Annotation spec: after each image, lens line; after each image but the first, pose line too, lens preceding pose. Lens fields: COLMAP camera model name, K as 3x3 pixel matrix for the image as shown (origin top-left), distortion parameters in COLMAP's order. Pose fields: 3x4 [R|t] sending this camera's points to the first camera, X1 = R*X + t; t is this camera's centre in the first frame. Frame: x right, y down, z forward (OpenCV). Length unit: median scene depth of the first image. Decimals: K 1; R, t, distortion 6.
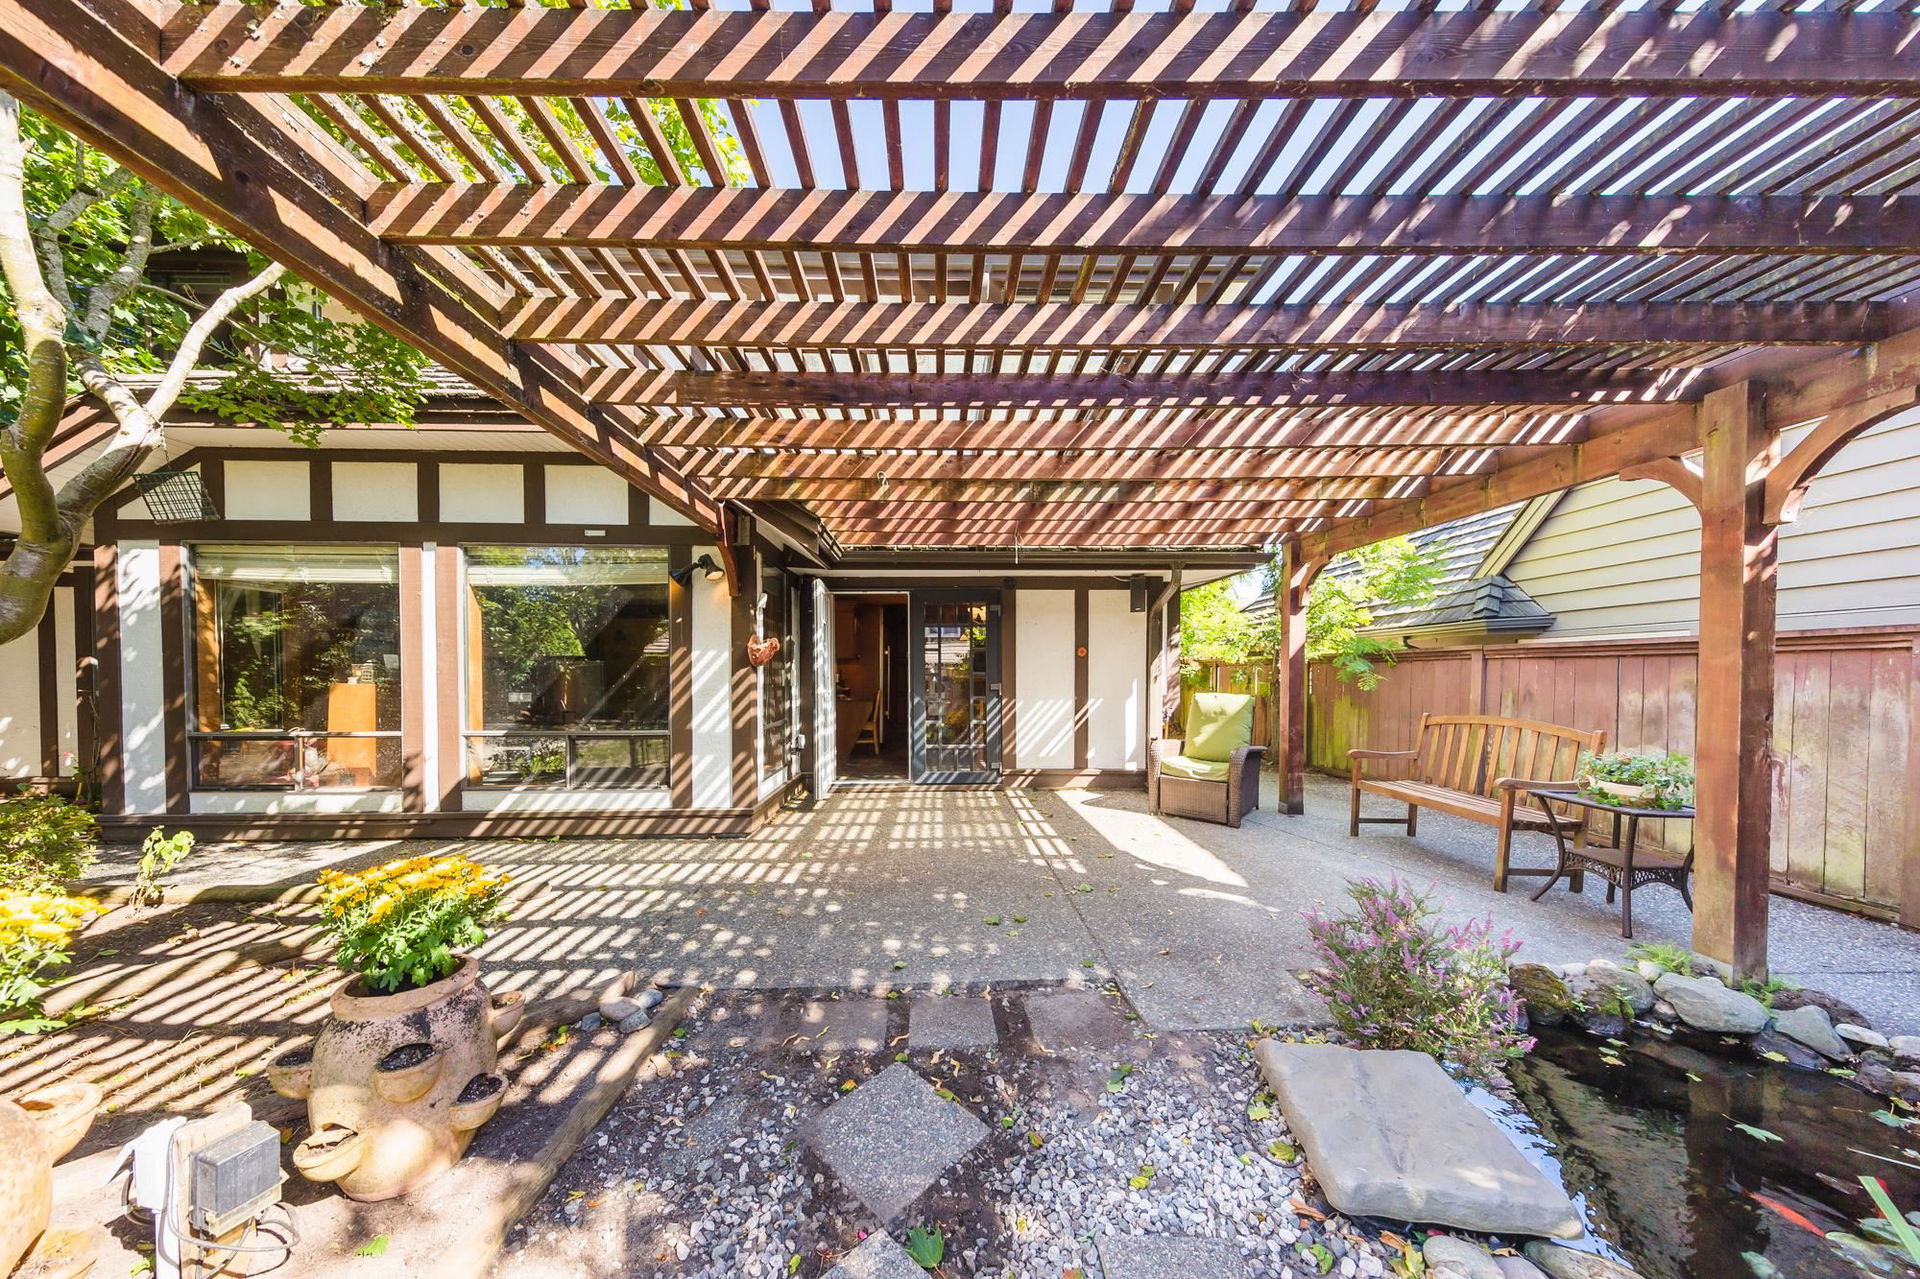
lens RADIAL K [[616.3, 0, 944.7], [0, 616.3, 683.4], [0, 0, 1]] dist [0.014691, 0.000031]
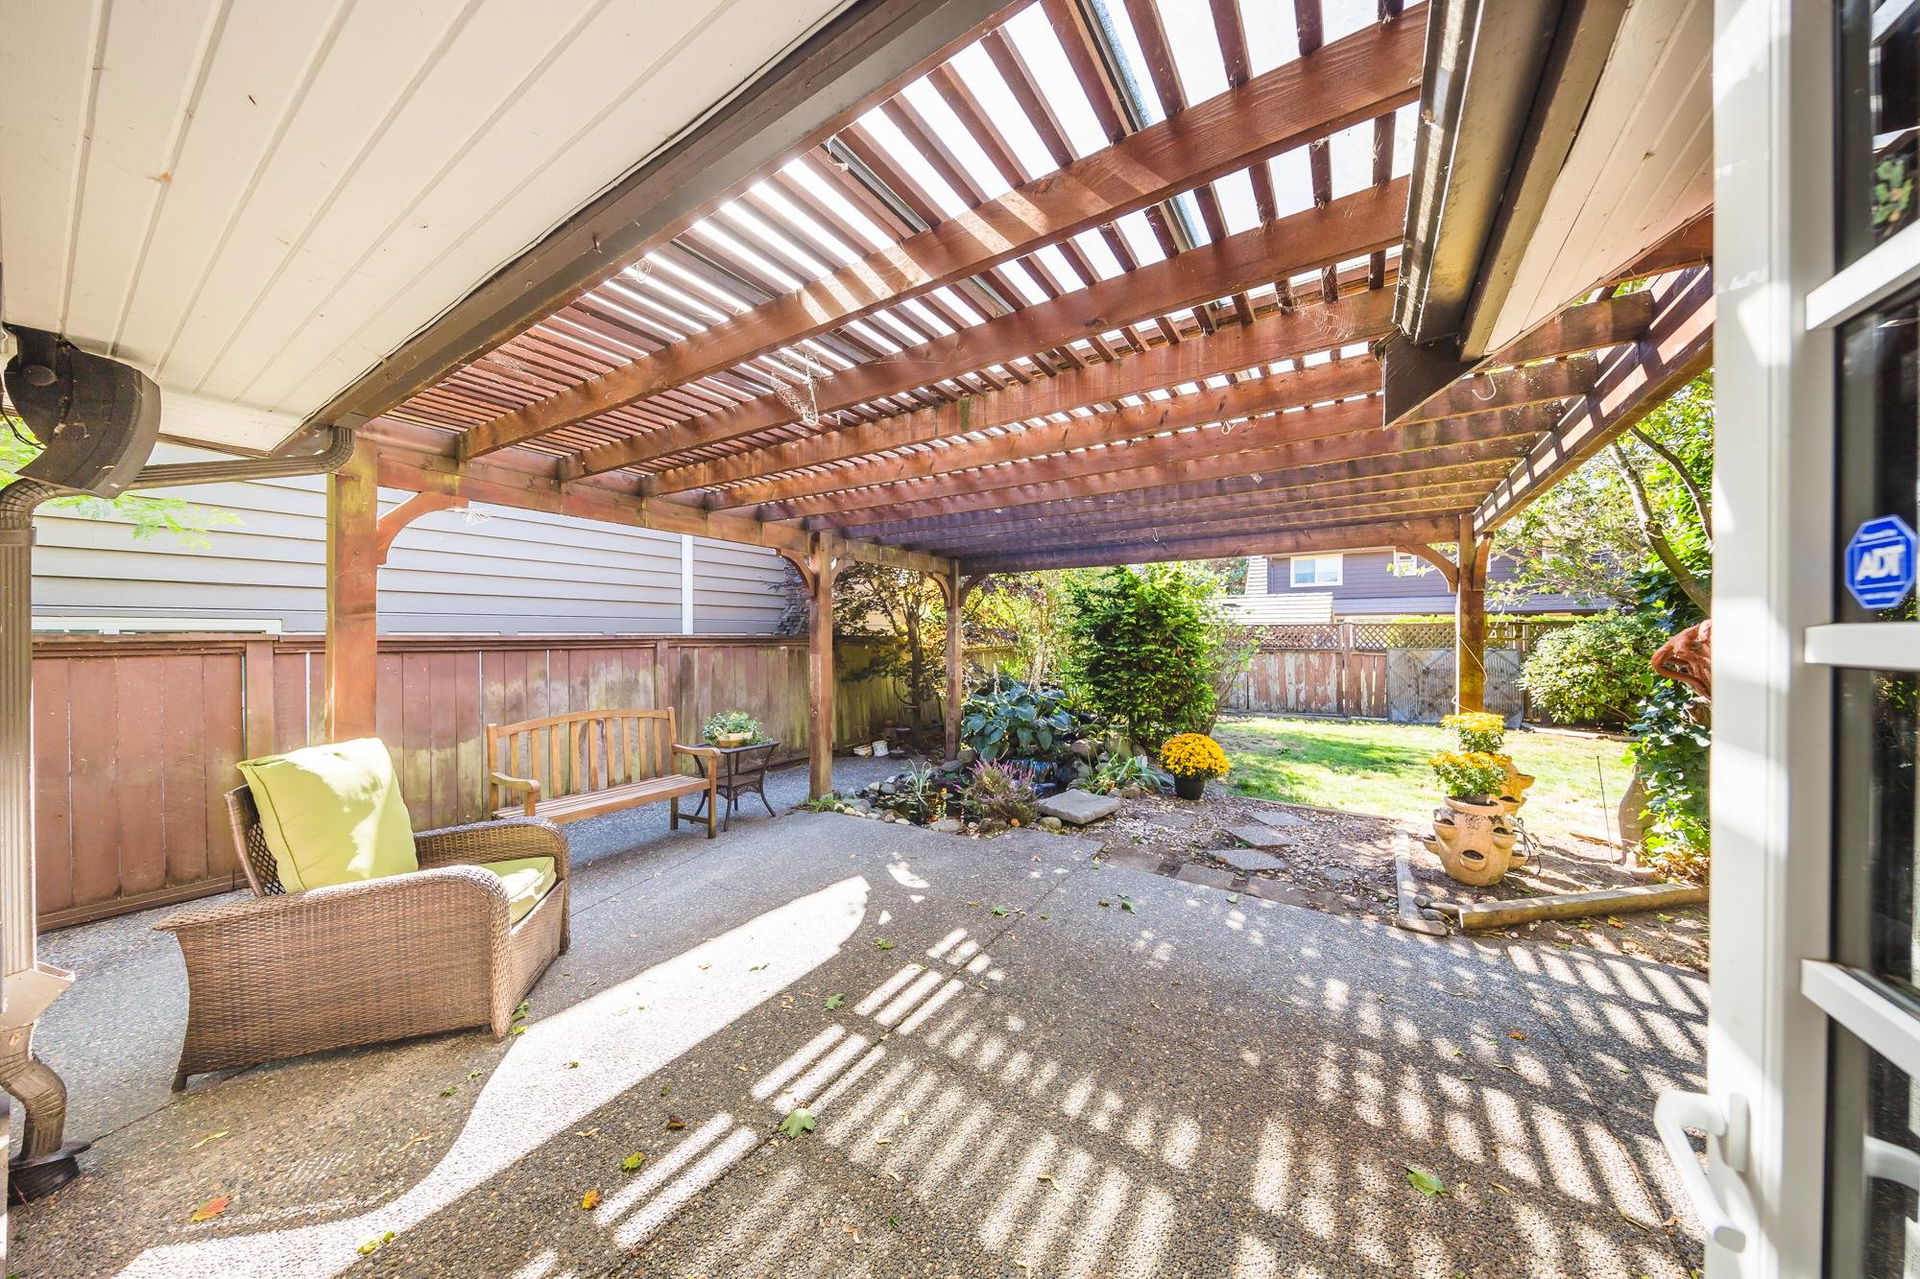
lens RADIAL K [[616.3, 0, 956.3], [0, 616.3, 641.1], [0, 0, 1]] dist [0.014691, 0.000031]
pose [[-0.830388, -0.005473, 0.557159, -0.176107], [0.010534, 0.999619, 0.025520, -0.074104], [-0.557086, 0.027061, -0.830014, 1.345228]]
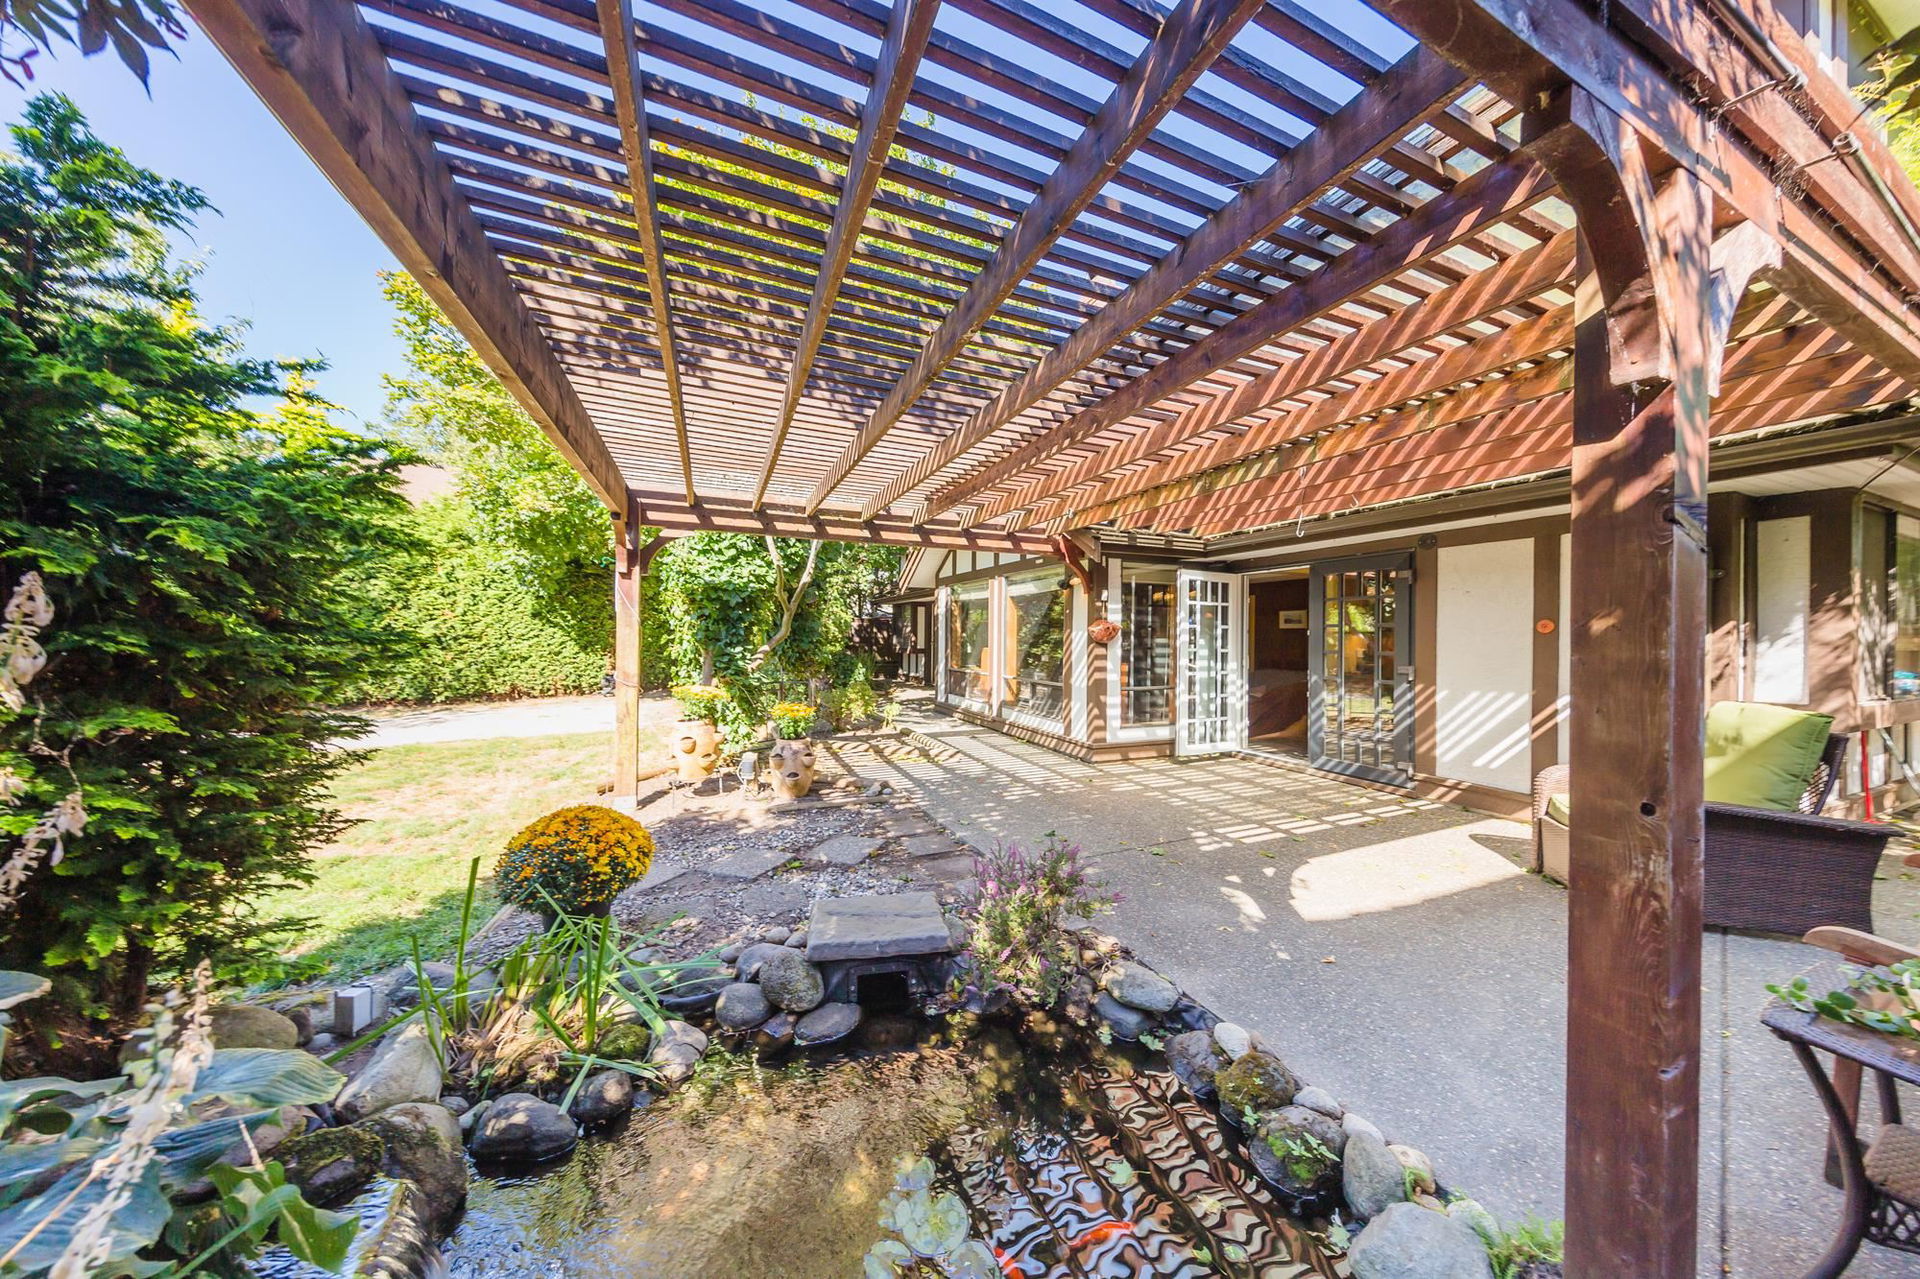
lens RADIAL K [[584.8, 0, 954.1], [0, 584.8, 633.1], [0, 0, 1]] dist [0.000814, -0.000011]
pose [[0.378962, 0.001134, -0.925411, 0.784330], [-0.025525, 0.999632, -0.009228, -0.028420], [0.925060, 0.027118, 0.378852, 0.194589]]
